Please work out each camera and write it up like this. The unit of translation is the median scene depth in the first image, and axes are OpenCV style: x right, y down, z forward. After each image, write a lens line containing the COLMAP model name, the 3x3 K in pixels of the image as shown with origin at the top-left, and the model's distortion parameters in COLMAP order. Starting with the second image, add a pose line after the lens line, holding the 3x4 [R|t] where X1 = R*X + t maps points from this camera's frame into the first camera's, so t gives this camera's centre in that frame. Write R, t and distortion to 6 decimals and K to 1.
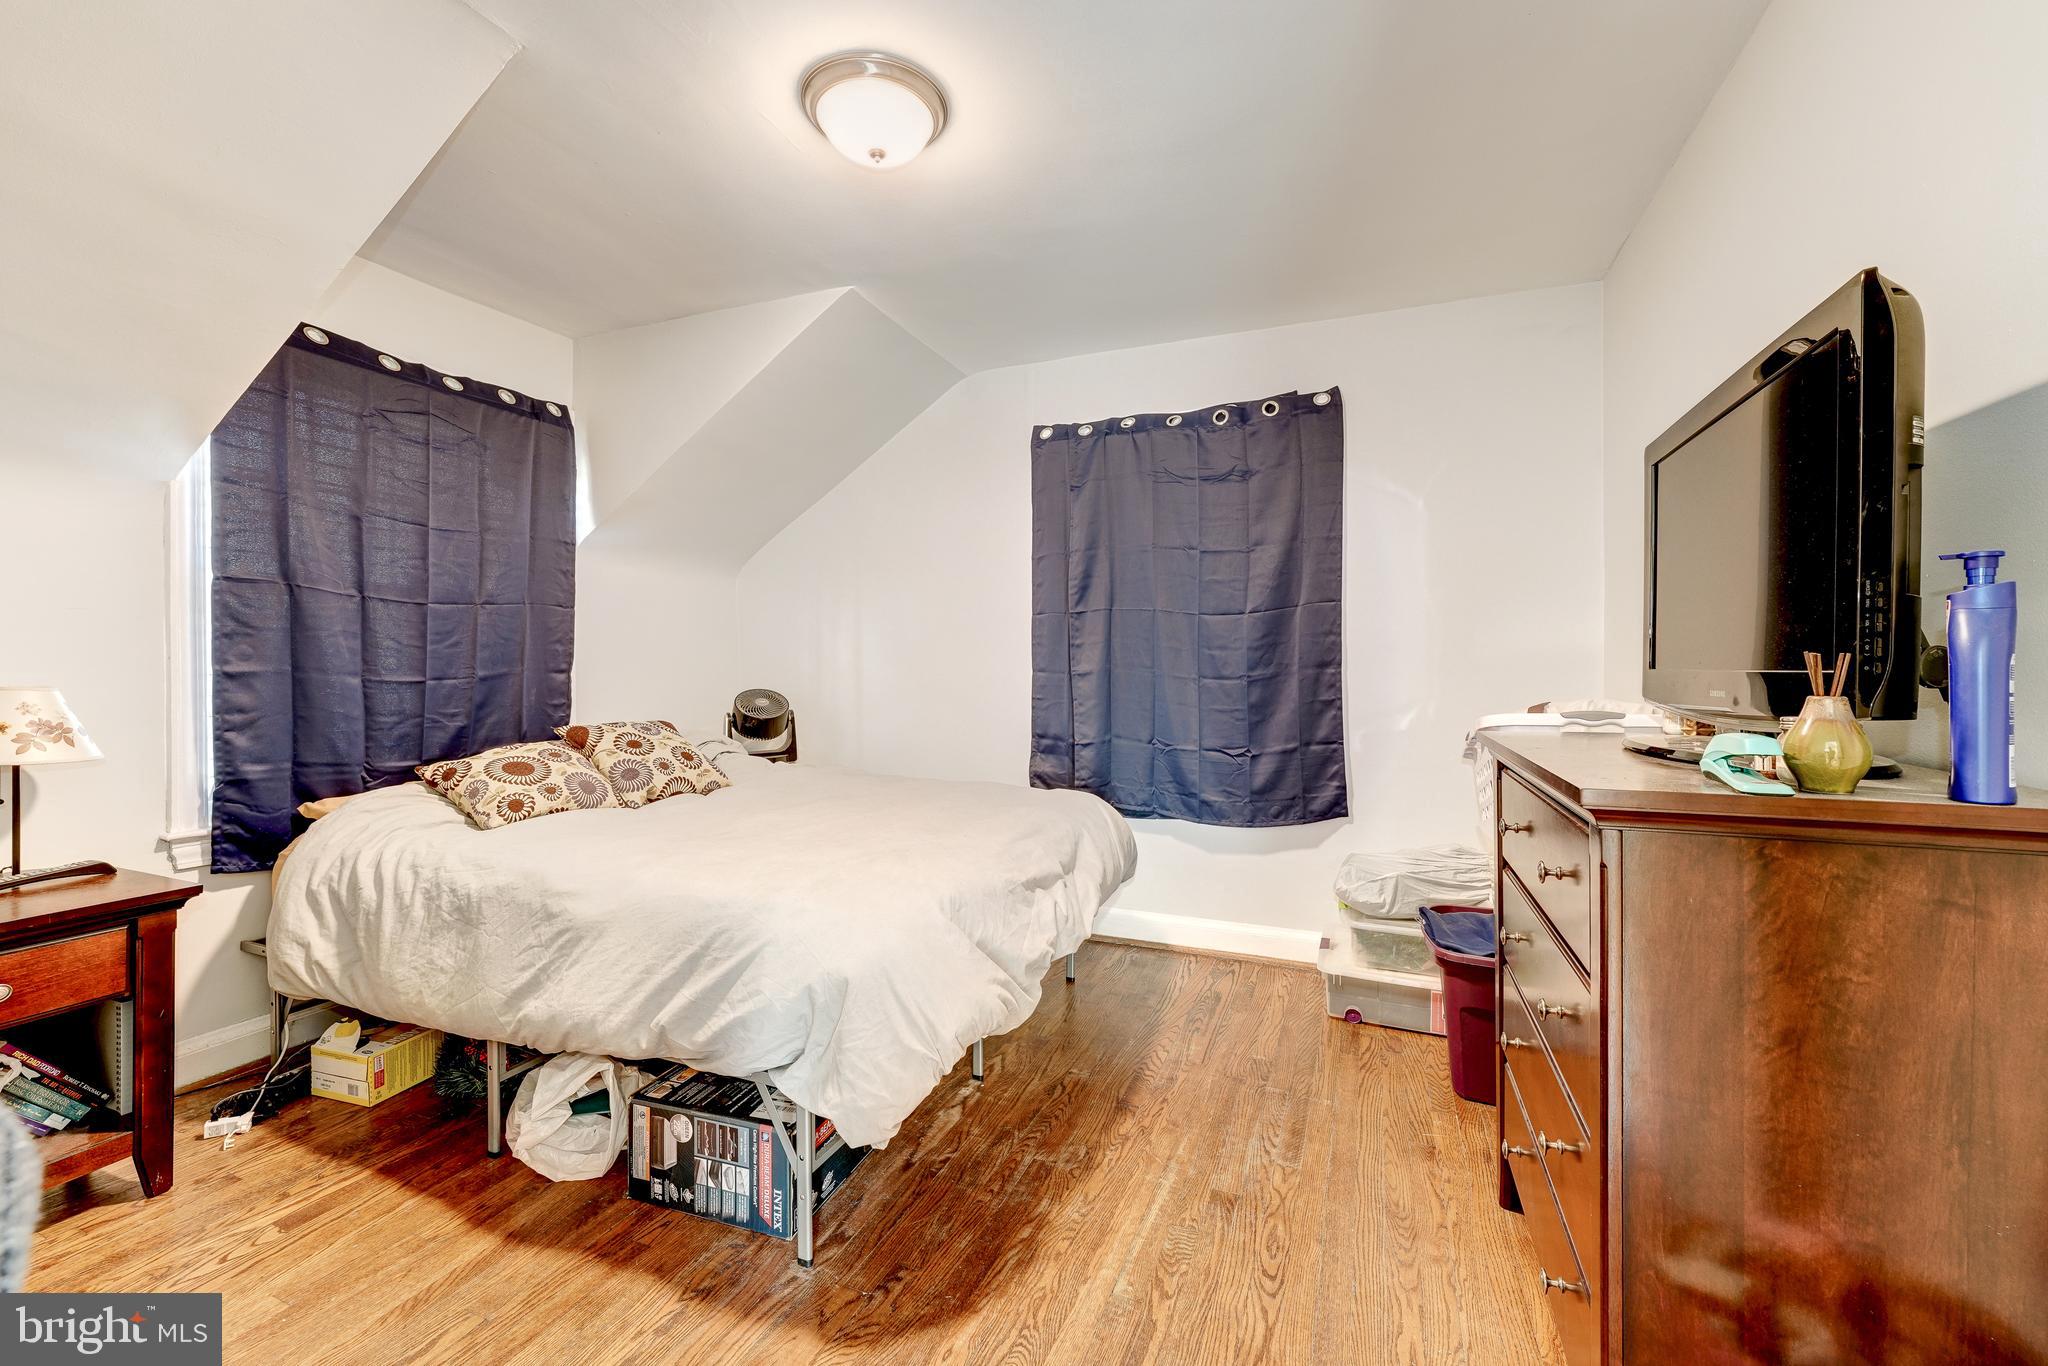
lens RADIAL K [[825.9, 0, 1054.3], [0, 825.9, 667.8], [0, 0, 1]] dist [-0.006143, 0.002425]
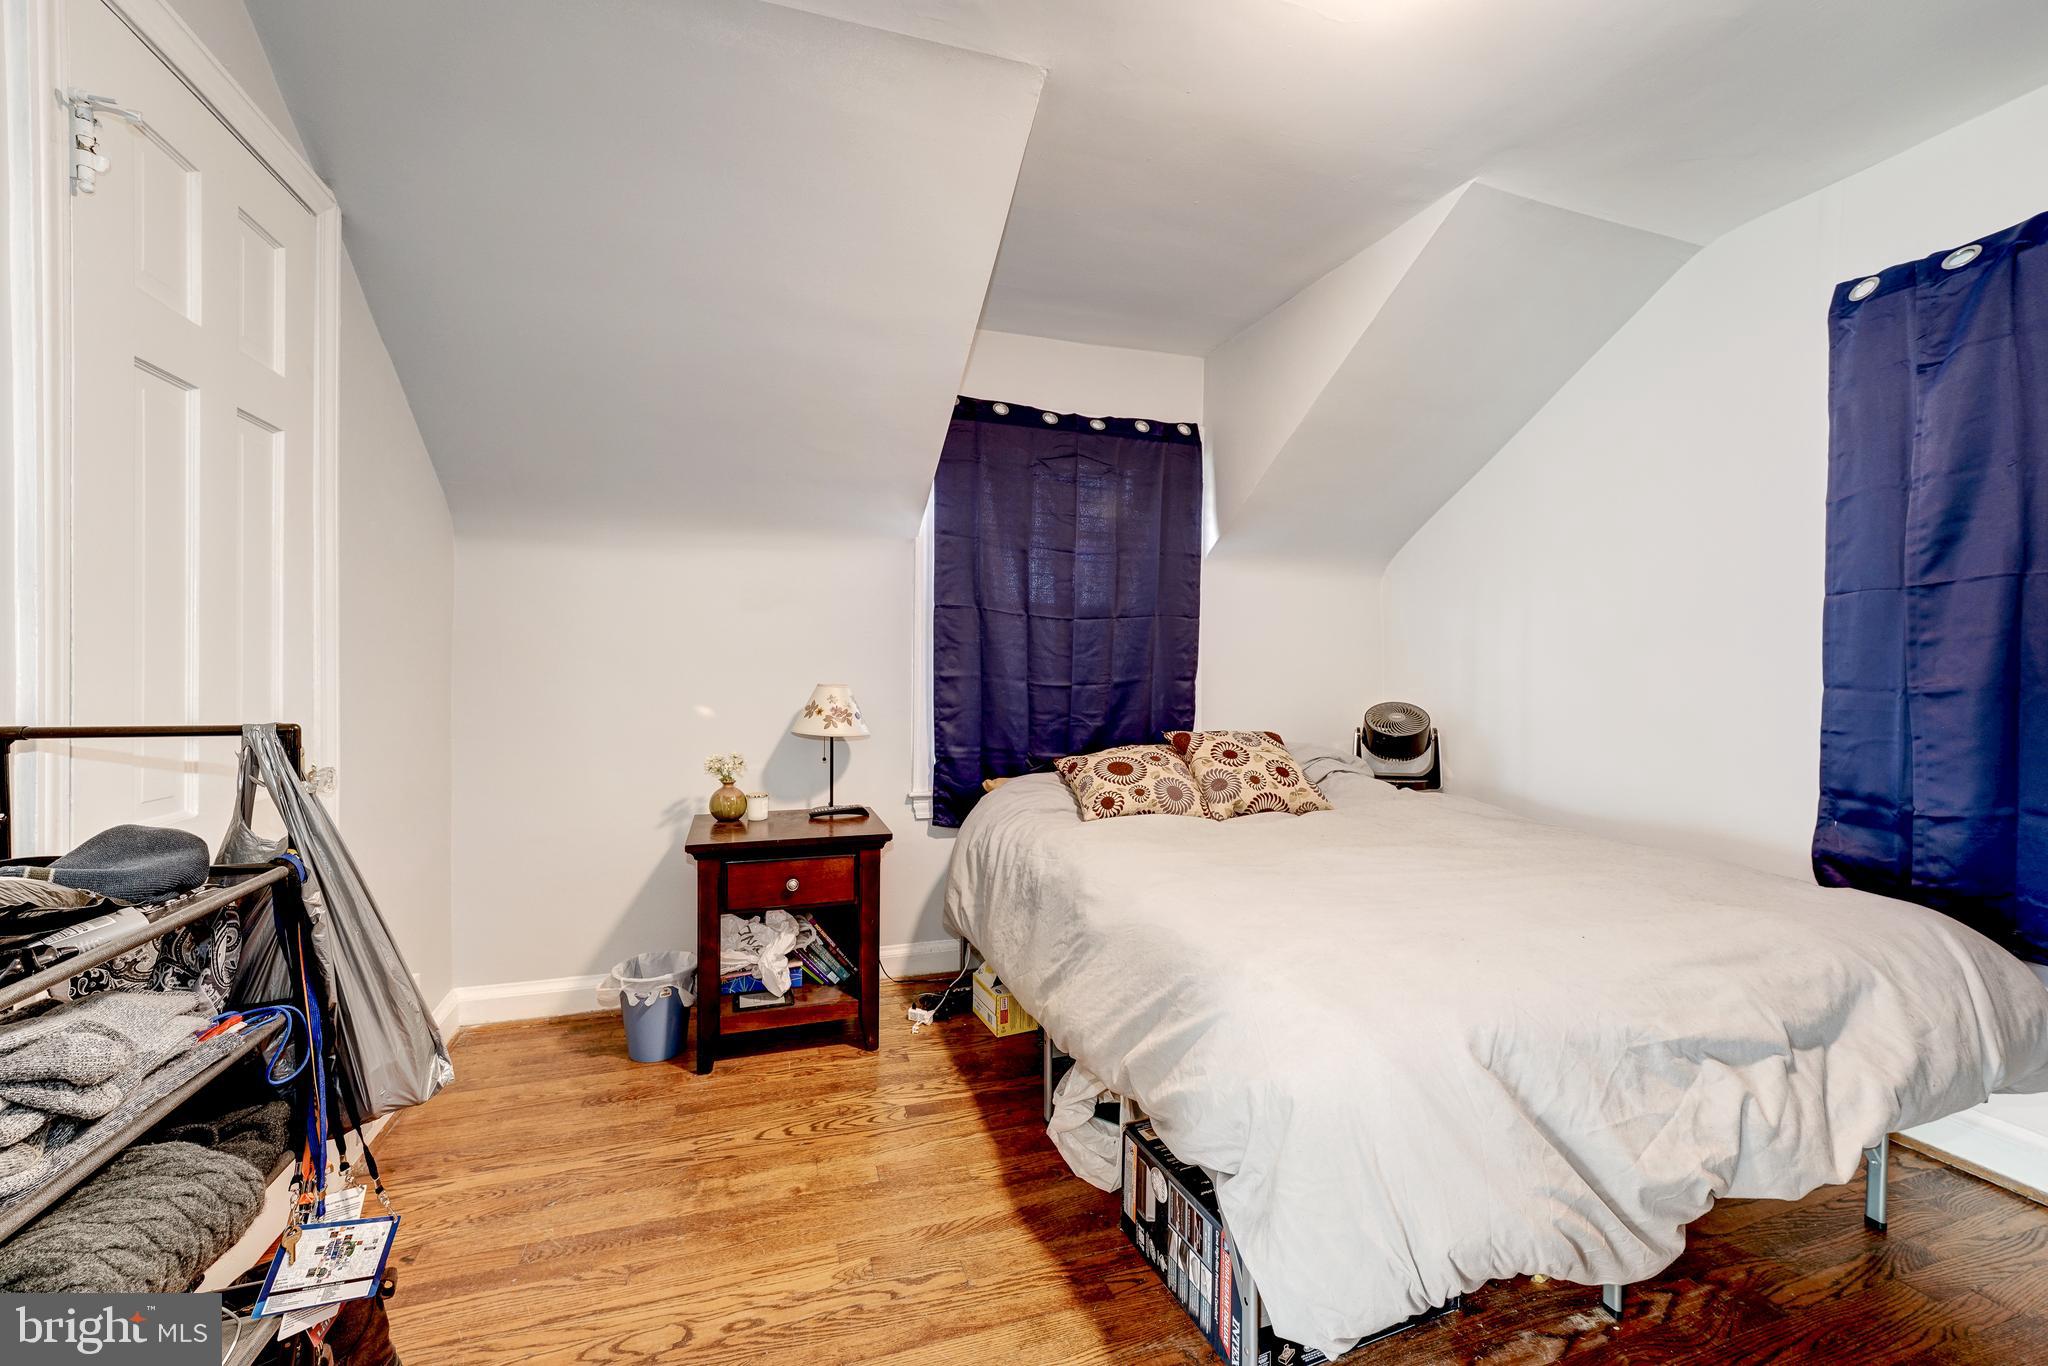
lens RADIAL K [[825.9, 0, 1016.7], [0, 825.9, 686.2], [0, 0, 1]] dist [-0.006143, 0.002425]
pose [[0.635423, 0.017134, -0.771974, 0.106671], [-0.009657, 0.999852, 0.014243, 0.000780], [0.772104, -0.001595, 0.635494, 0.240183]]
